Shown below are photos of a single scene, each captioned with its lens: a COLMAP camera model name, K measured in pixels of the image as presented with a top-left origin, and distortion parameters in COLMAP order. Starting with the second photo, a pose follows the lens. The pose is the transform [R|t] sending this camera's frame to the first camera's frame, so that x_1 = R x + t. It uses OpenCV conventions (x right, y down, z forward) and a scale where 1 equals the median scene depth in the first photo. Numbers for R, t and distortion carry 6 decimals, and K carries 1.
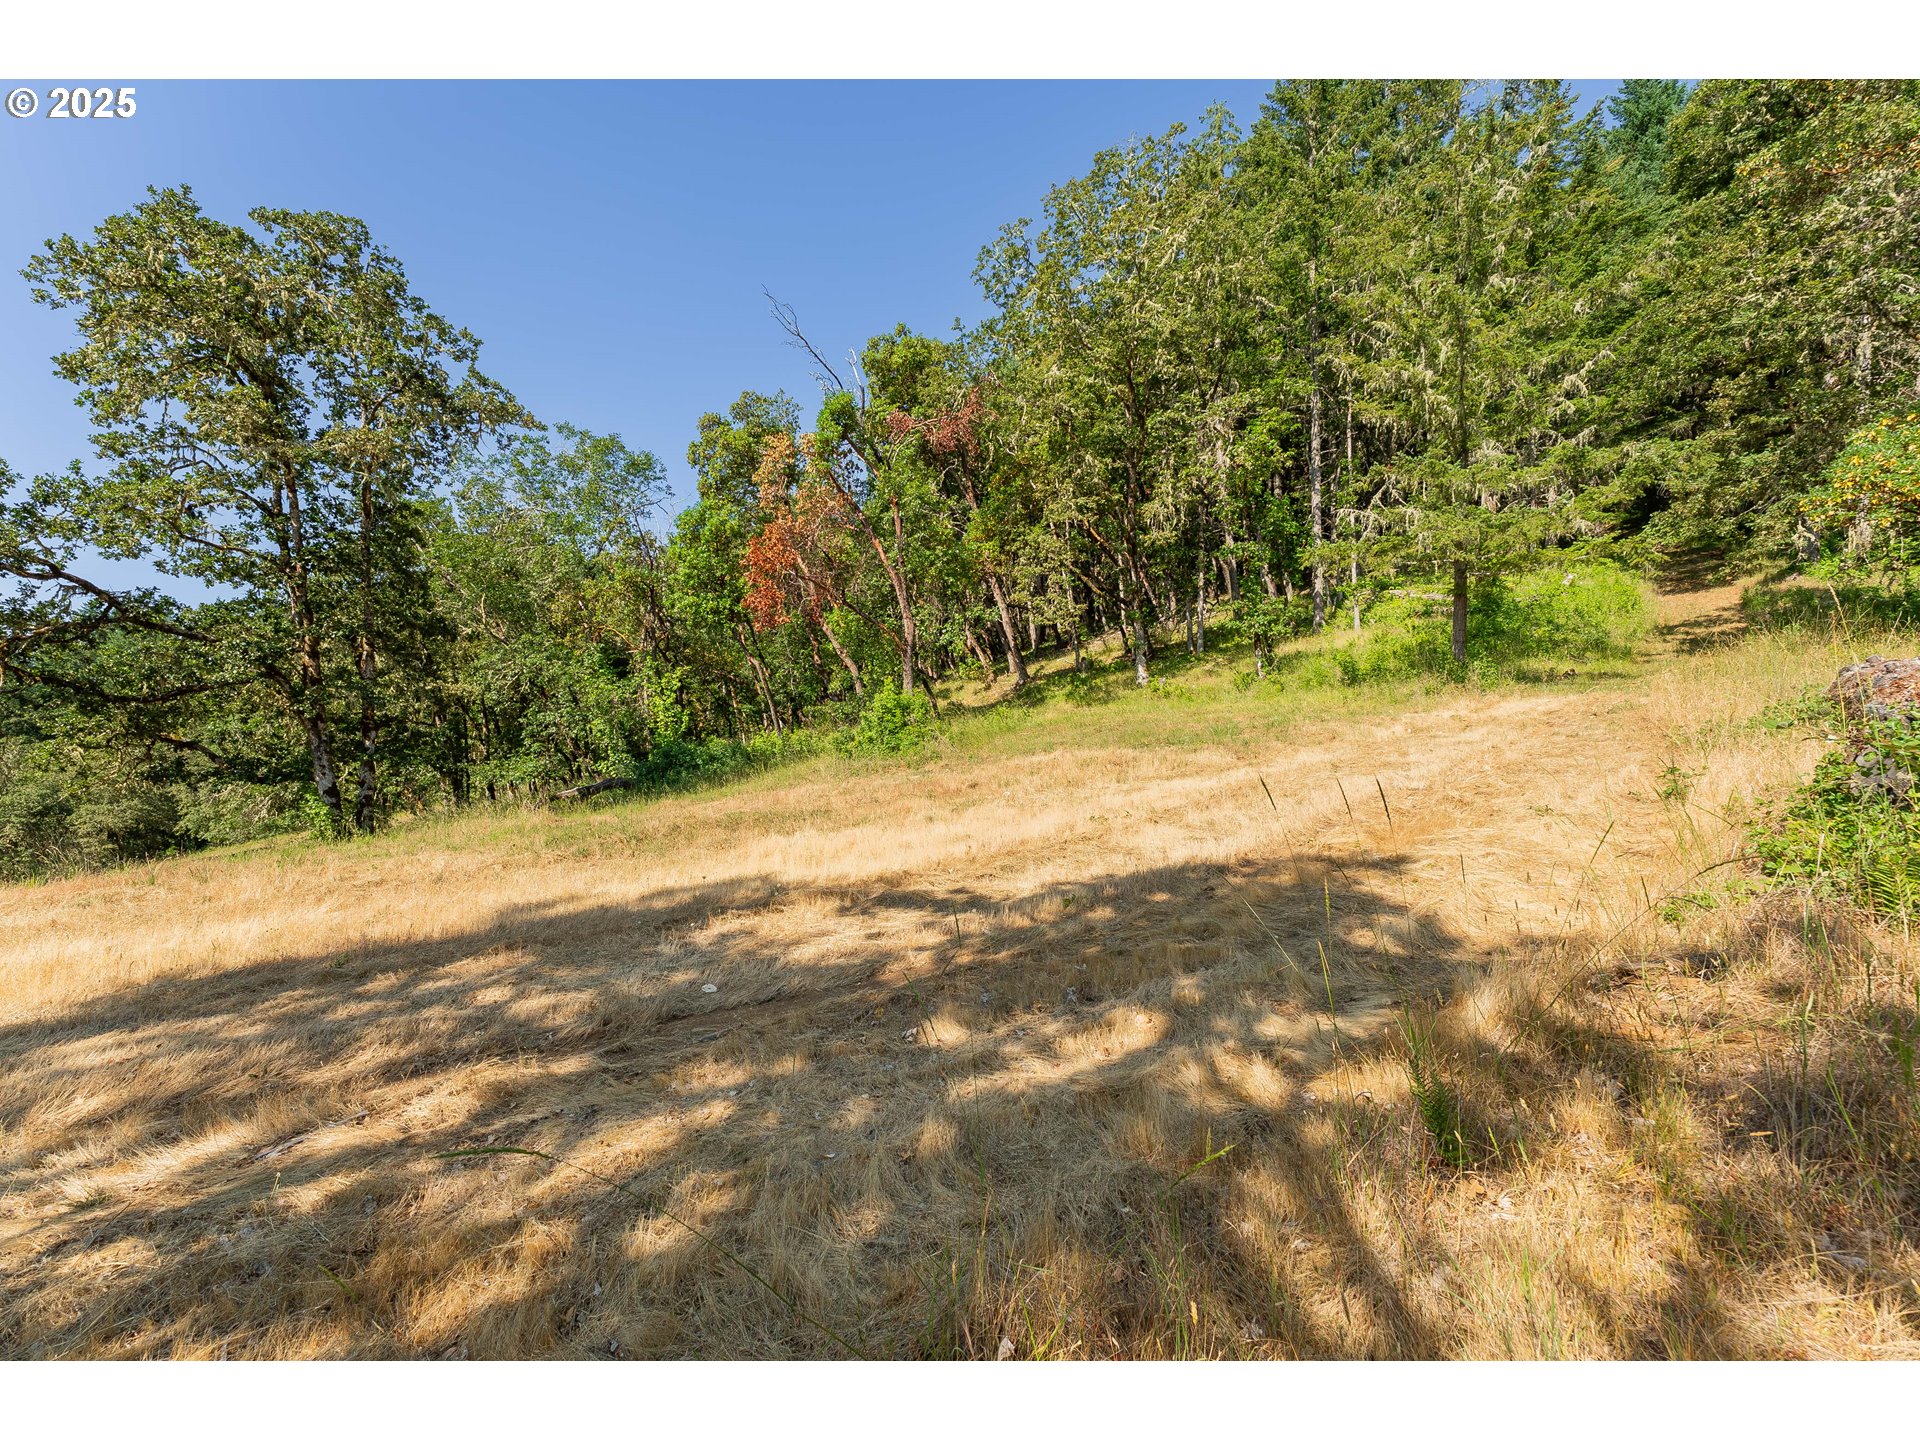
lens RADIAL K [[778.6, 0, 962.8], [0, 778.6, 724.0], [0, 0, 1]] dist [-0.001690, 0.000144]
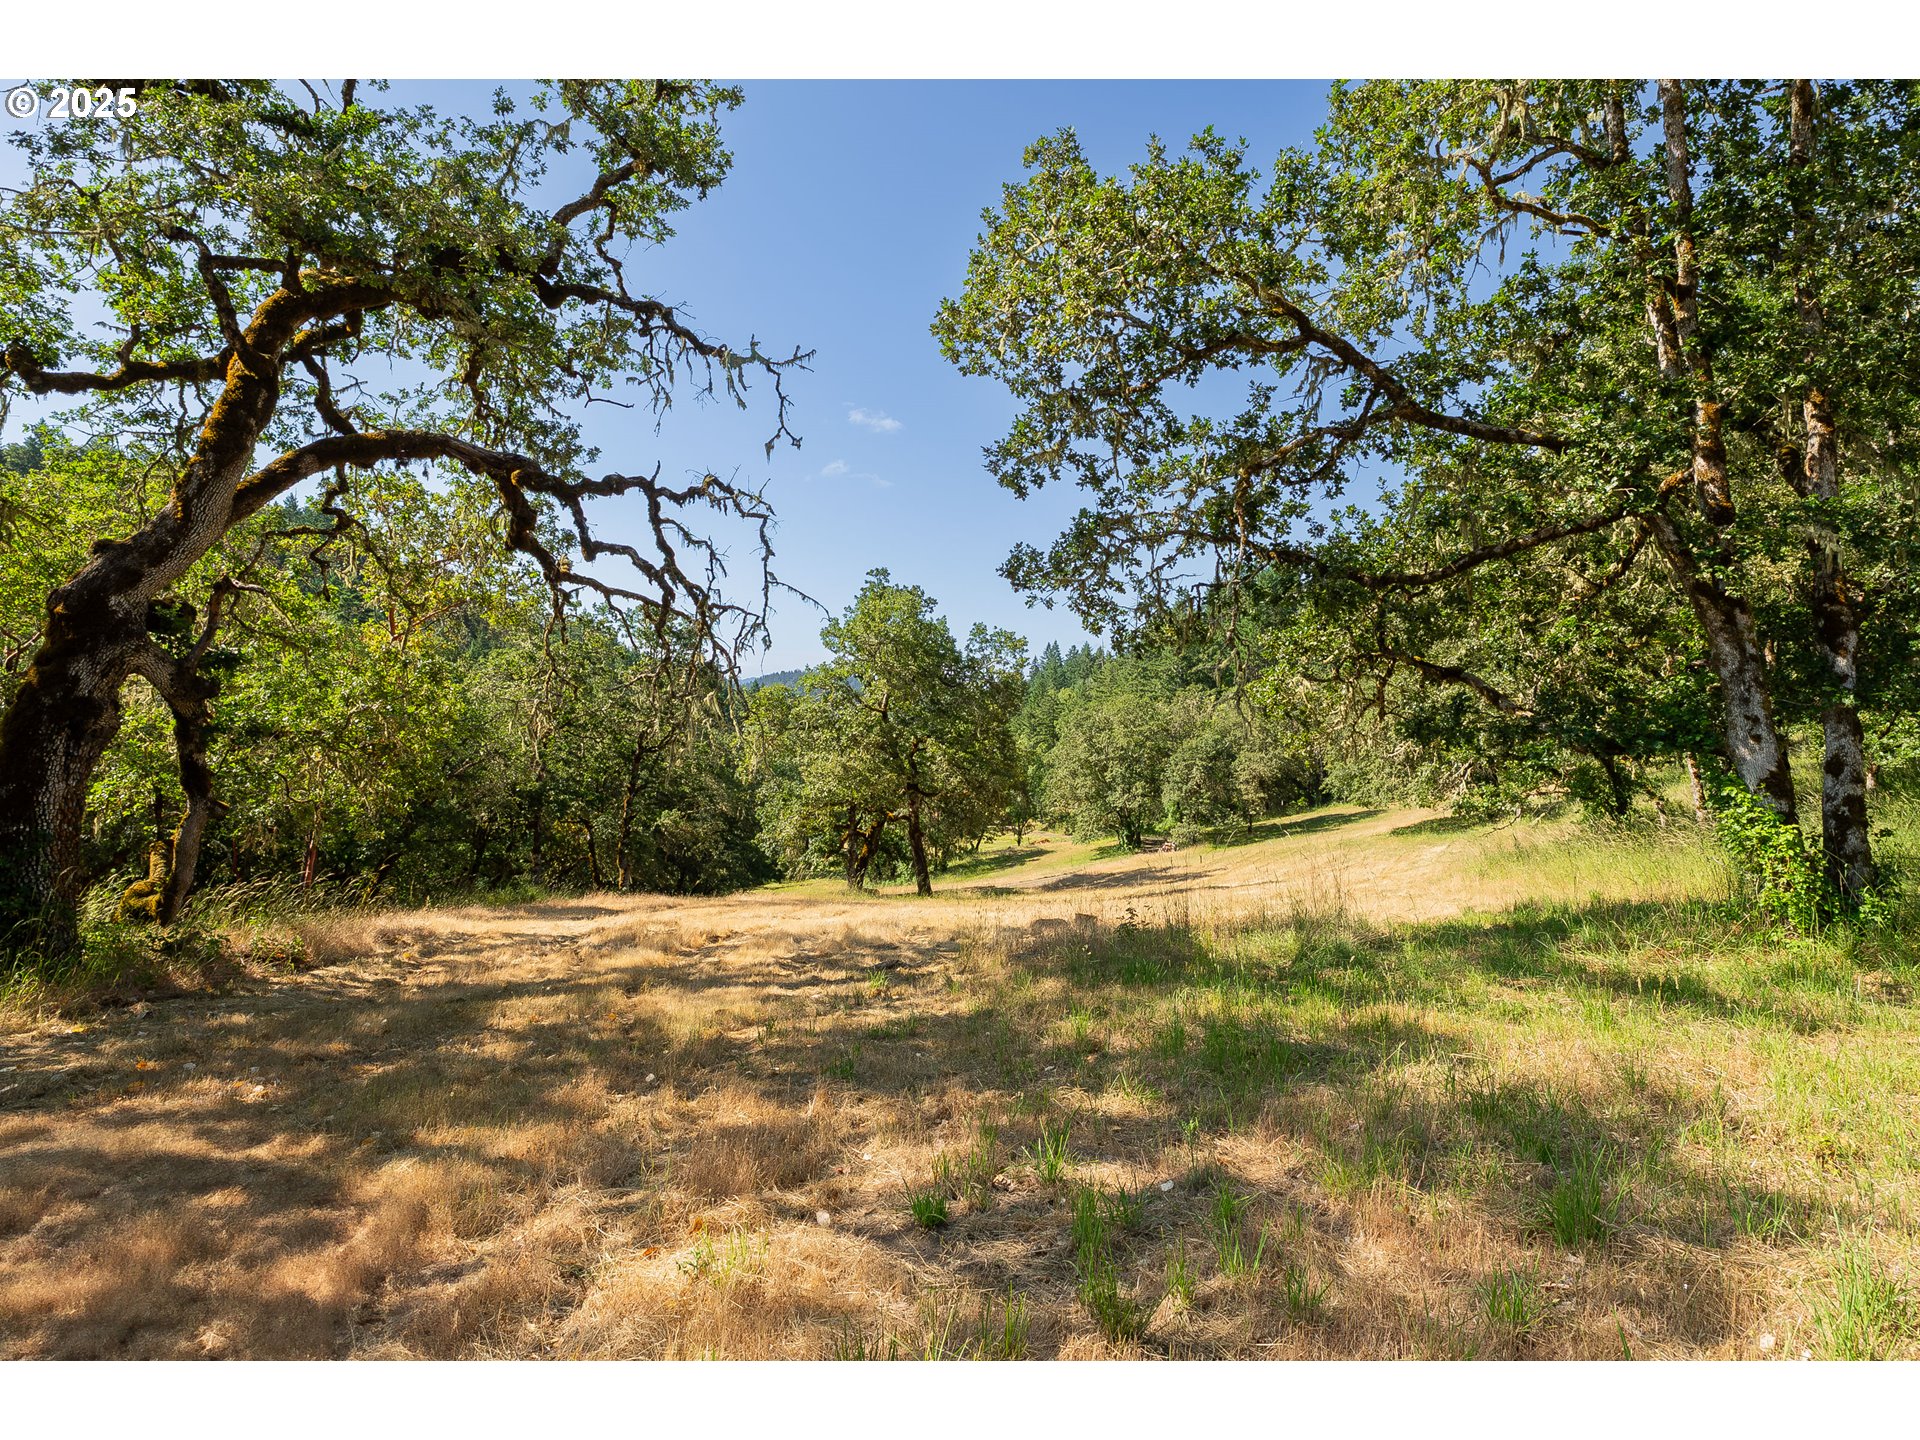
lens RADIAL K [[796.4, 0, 960.0], [0, 796.4, 720.0], [0, 0, 1]] dist [-0.002184, -0.000150]
pose [[0.407583, 0.020575, -0.912937, -0.591816], [0.028745, 0.998962, 0.035347, 0.028817], [0.912716, -0.040649, 0.406568, 0.432587]]
